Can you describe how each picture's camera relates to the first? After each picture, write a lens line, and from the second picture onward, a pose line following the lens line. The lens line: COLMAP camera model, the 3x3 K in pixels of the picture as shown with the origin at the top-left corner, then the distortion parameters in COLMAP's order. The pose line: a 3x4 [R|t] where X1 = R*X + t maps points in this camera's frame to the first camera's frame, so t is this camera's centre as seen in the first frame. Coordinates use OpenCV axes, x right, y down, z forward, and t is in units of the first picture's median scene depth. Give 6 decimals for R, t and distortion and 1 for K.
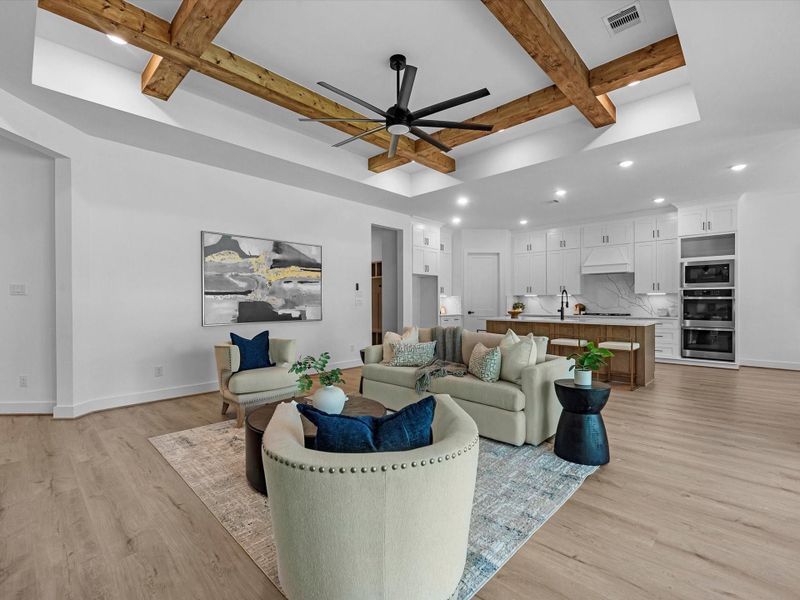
lens RADIAL K [[367.3, 0, 401.9], [0, 367.3, 305.8], [0, 0, 1]] dist [0.000693, 0.000343]
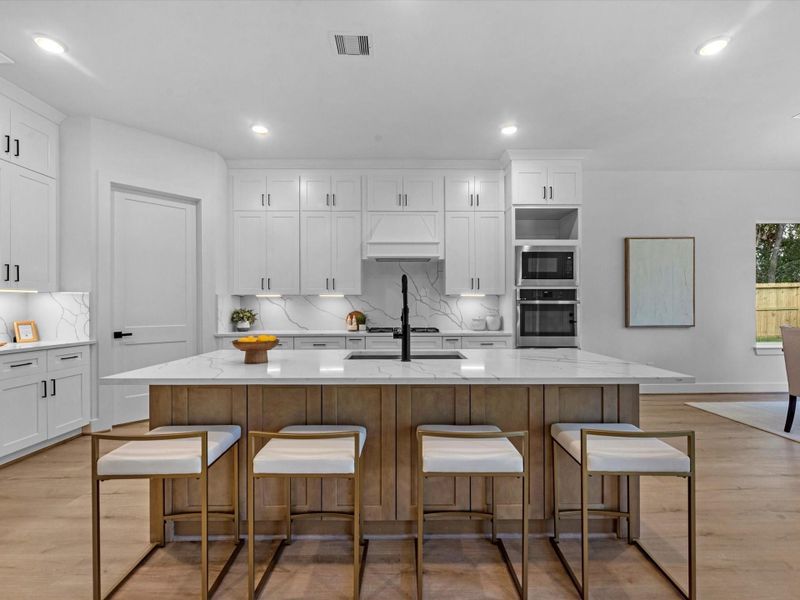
lens RADIAL K [[367.3, 0, 401.9], [0, 367.3, 305.8], [0, 0, 1]] dist [0.000693, 0.000343]
pose [[0.718425, 0.002615, 0.695599, 0.176128], [0.007475, 0.999906, -0.011478, -0.008785], [-0.695564, 0.013446, 0.718338, 0.685459]]
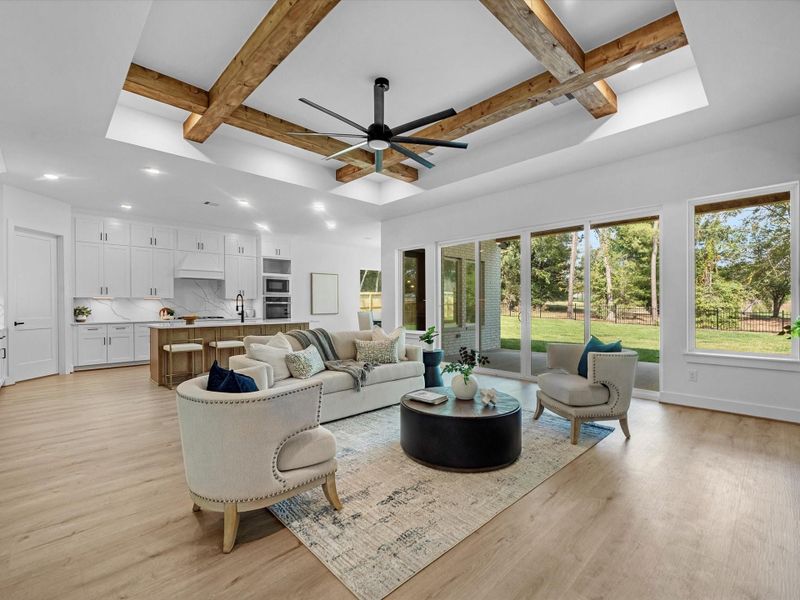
lens RADIAL K [[367.3, 0, 401.9], [0, 367.3, 305.8], [0, 0, 1]] dist [0.000693, 0.000343]
pose [[0.038045, -0.000814, 0.999276, -0.550037], [0.015946, 0.999873, 0.000207, -0.002036], [-0.999149, 0.015927, 0.038053, 0.453516]]
